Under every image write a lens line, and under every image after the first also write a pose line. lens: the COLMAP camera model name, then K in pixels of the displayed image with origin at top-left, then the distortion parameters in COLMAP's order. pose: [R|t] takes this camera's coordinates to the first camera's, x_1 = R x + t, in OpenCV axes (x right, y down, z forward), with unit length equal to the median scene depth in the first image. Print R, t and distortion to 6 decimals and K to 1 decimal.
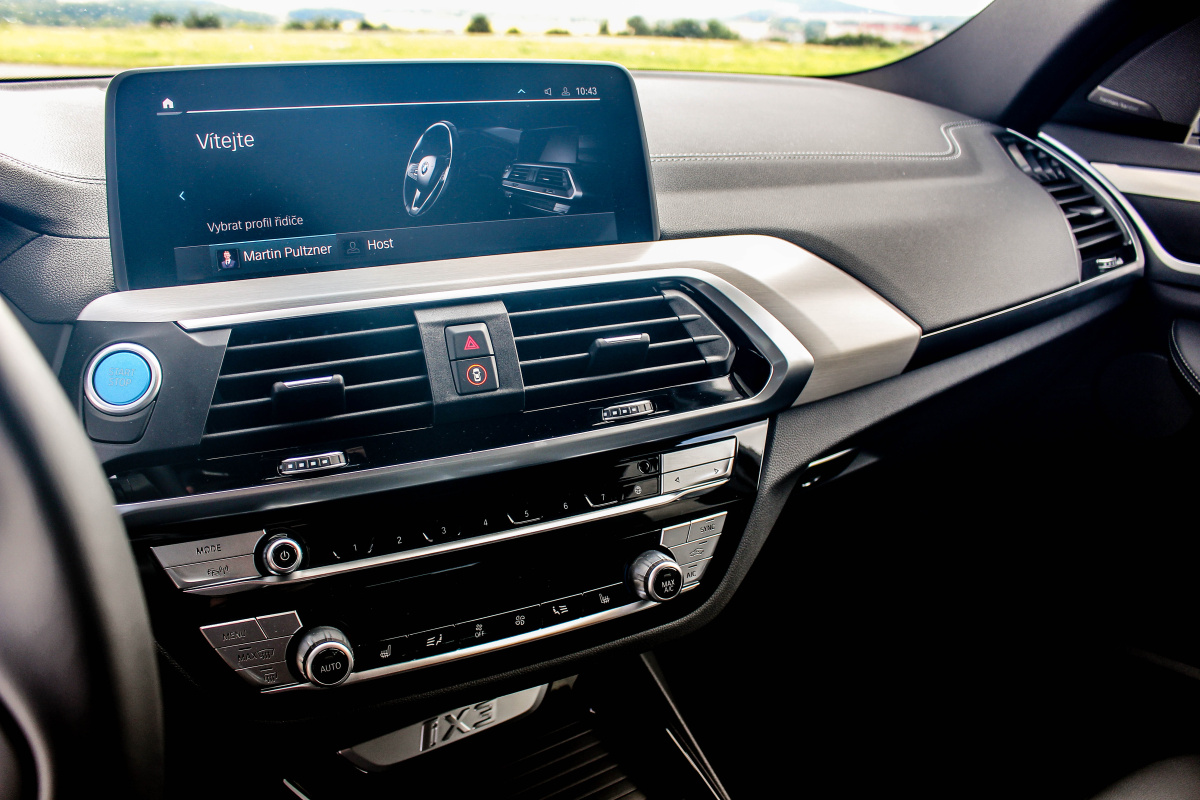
lens RADIAL K [[986.0, 0, 593.6], [0, 986.0, 397.6], [0, 0, 1]] dist [-0.122116, 0.024538]
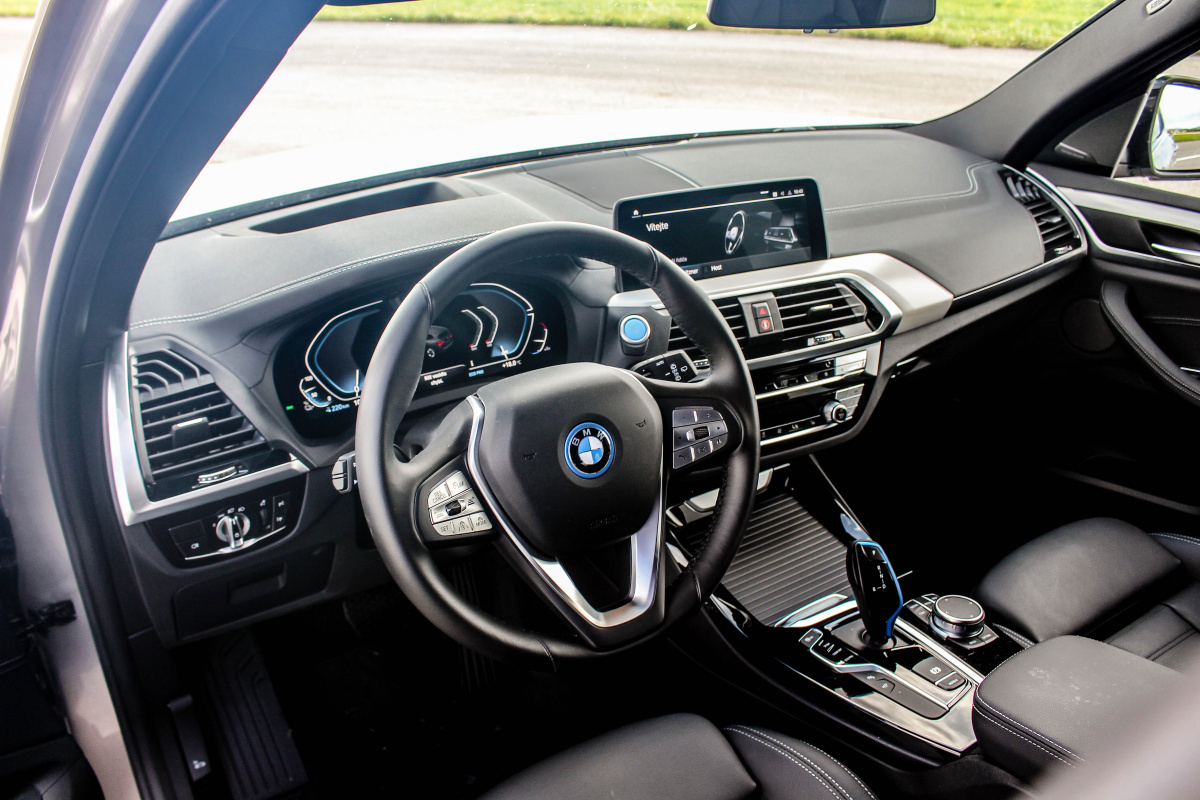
lens RADIAL K [[986.0, 0, 603.7], [0, 986.0, 402.4], [0, 0, 1]] dist [-0.122116, 0.024538]
pose [[0.999304, -0.021712, -0.030337, -0.382744], [0.023829, 0.997175, 0.071240, -0.012074], [0.028705, -0.071913, 0.996998, -1.202784]]
